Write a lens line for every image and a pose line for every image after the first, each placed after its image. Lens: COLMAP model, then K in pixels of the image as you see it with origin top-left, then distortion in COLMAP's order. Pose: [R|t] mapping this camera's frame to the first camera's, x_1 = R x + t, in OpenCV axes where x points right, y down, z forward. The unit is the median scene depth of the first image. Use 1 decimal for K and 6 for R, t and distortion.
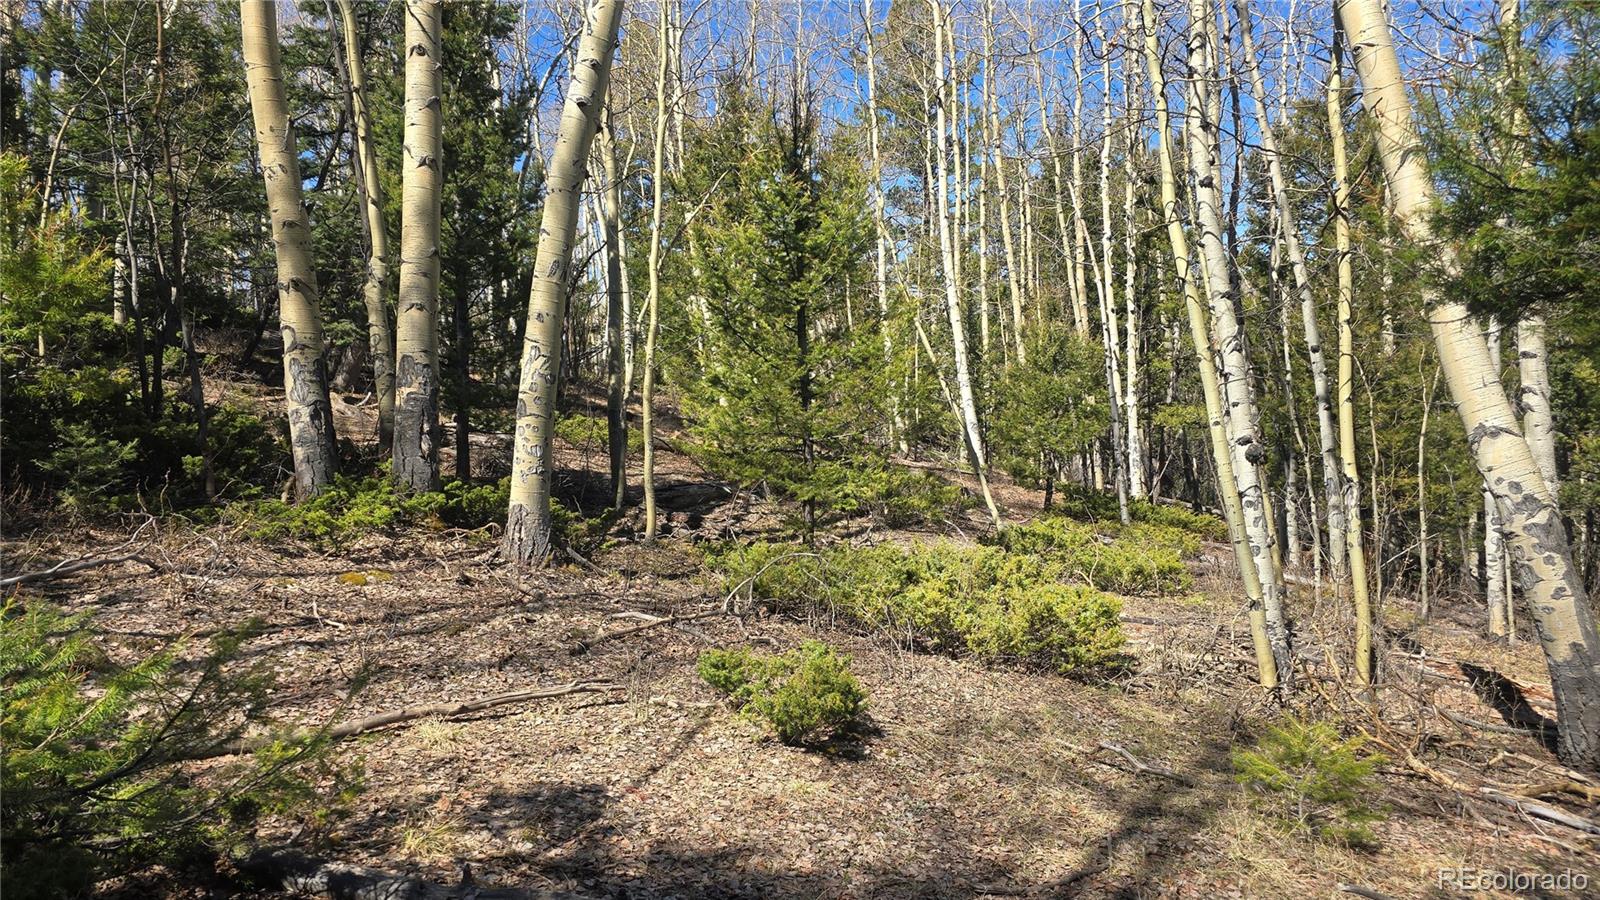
lens RADIAL K [[1067.2, 0, 800.0], [0, 1067.2, 450.0], [0, 0, 1]] dist [0.009178, -0.001085]
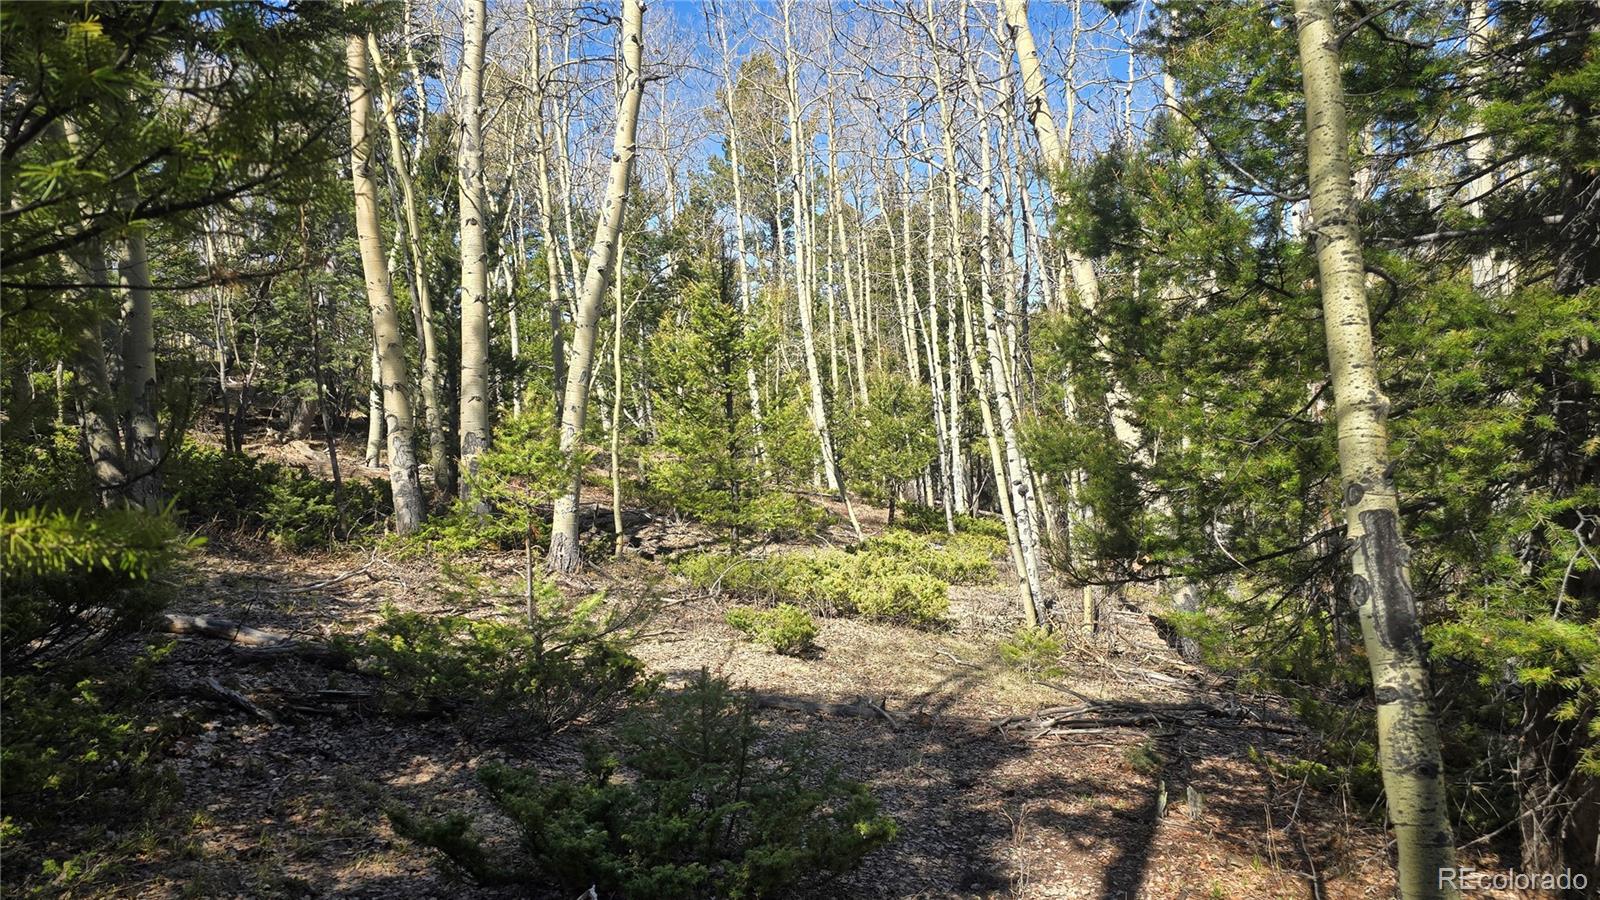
lens RADIAL K [[1067.2, 0, 800.0], [0, 1067.2, 450.0], [0, 0, 1]] dist [0.009178, -0.001085]
pose [[0.988078, -0.014792, 0.153241, -0.075329], [0.017018, 0.999768, -0.013227, -0.019133], [-0.153010, 0.015677, 0.988100, -0.259692]]
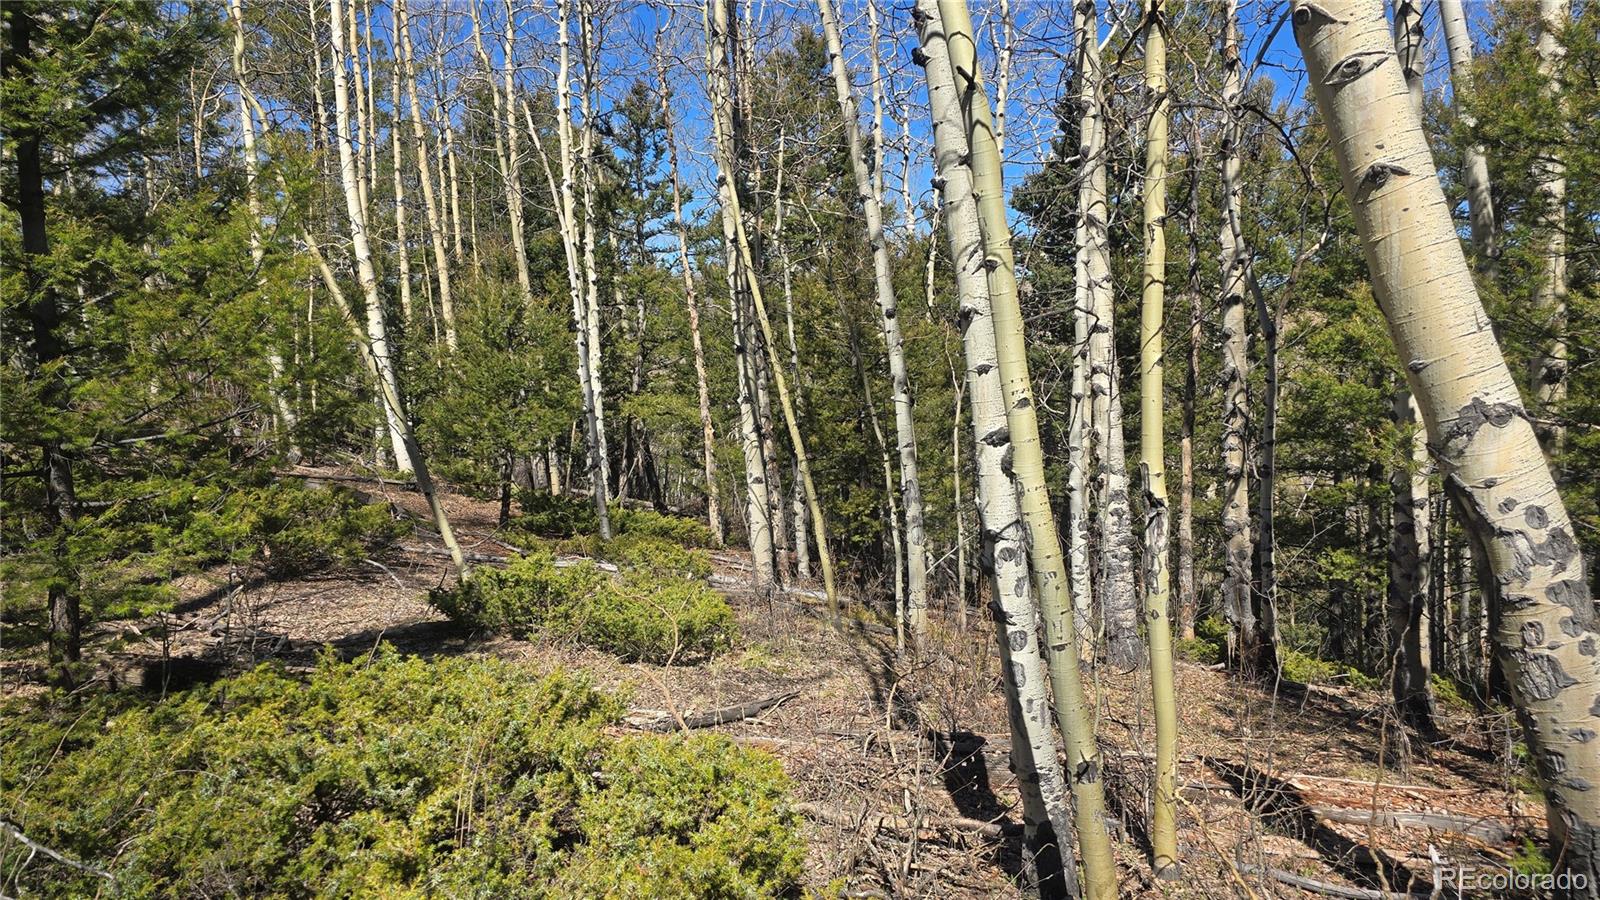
lens RADIAL K [[1038.5, 0, 800.0], [0, 1038.5, 450.0], [0, 0, 1]] dist [0.053291, -0.001024]
pose [[0.855304, -0.024009, 0.517571, 0.028014], [0.020759, 0.999712, 0.012069, -0.004972], [-0.517711, 0.000421, 0.855555, 0.283307]]
